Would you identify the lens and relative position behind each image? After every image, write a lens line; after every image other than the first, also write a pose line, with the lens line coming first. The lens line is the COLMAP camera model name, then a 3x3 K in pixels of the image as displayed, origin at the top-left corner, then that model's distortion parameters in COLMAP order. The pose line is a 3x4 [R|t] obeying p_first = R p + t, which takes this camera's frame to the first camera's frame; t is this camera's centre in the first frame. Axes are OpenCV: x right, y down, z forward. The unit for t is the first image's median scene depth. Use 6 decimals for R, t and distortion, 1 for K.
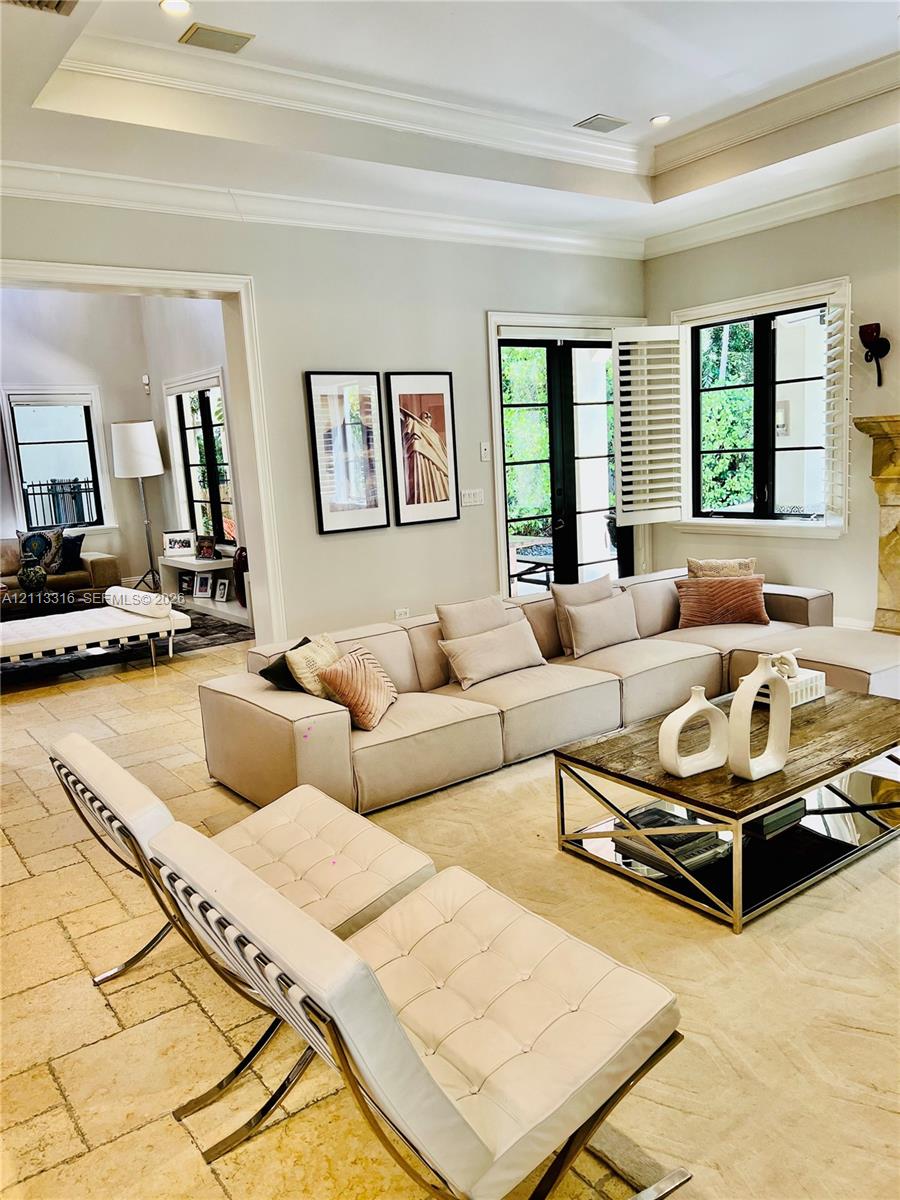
lens RADIAL K [[900.6, 0, 445.6], [0, 900.6, 606.0], [0, 0, 1]] dist [0.046263, -0.052270]
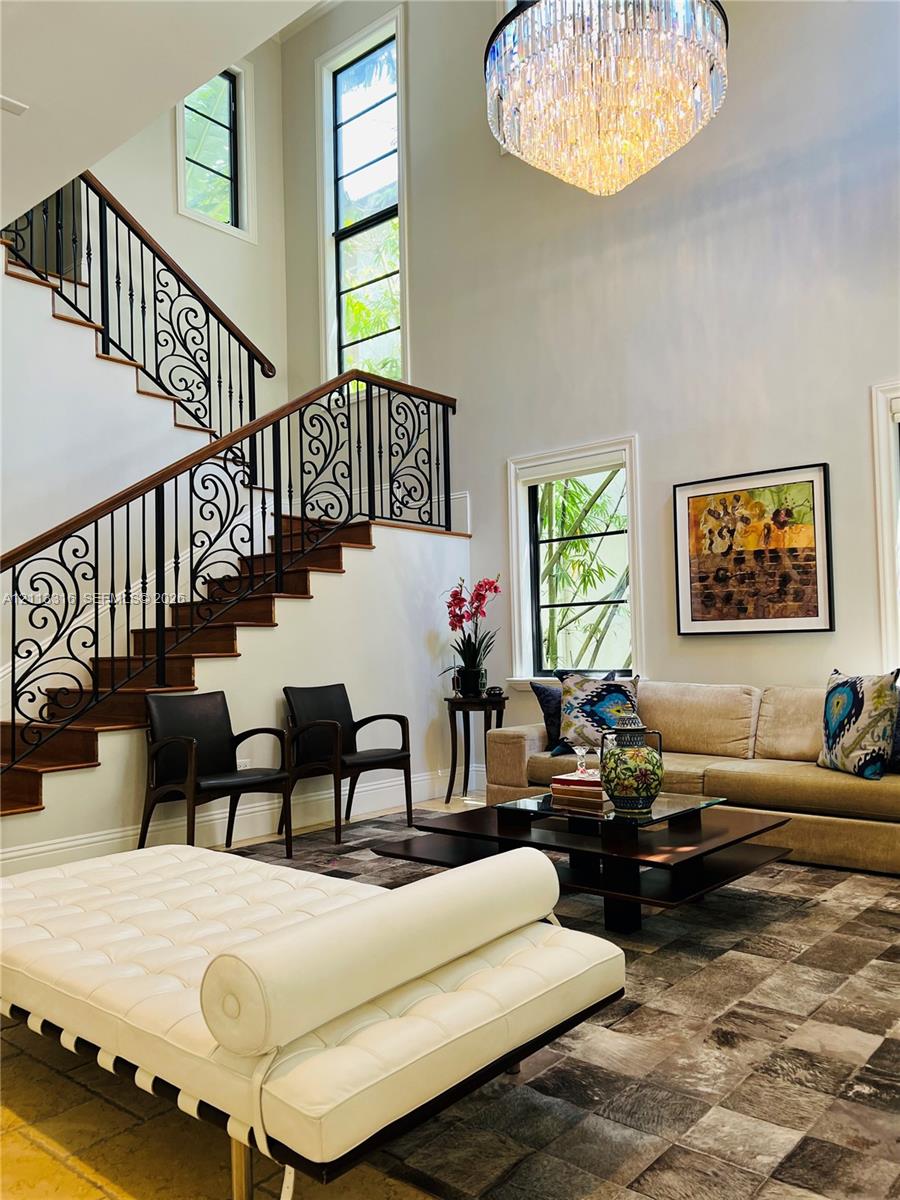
lens RADIAL K [[900.6, 0, 456.0], [0, 900.6, 629.7], [0, 0, 1]] dist [0.046263, -0.052270]
pose [[0.238688, 0.026552, -0.970733, -0.056865], [-0.156447, 0.987620, -0.011454, -0.065826], [0.958411, 0.154602, 0.239887, 0.671193]]
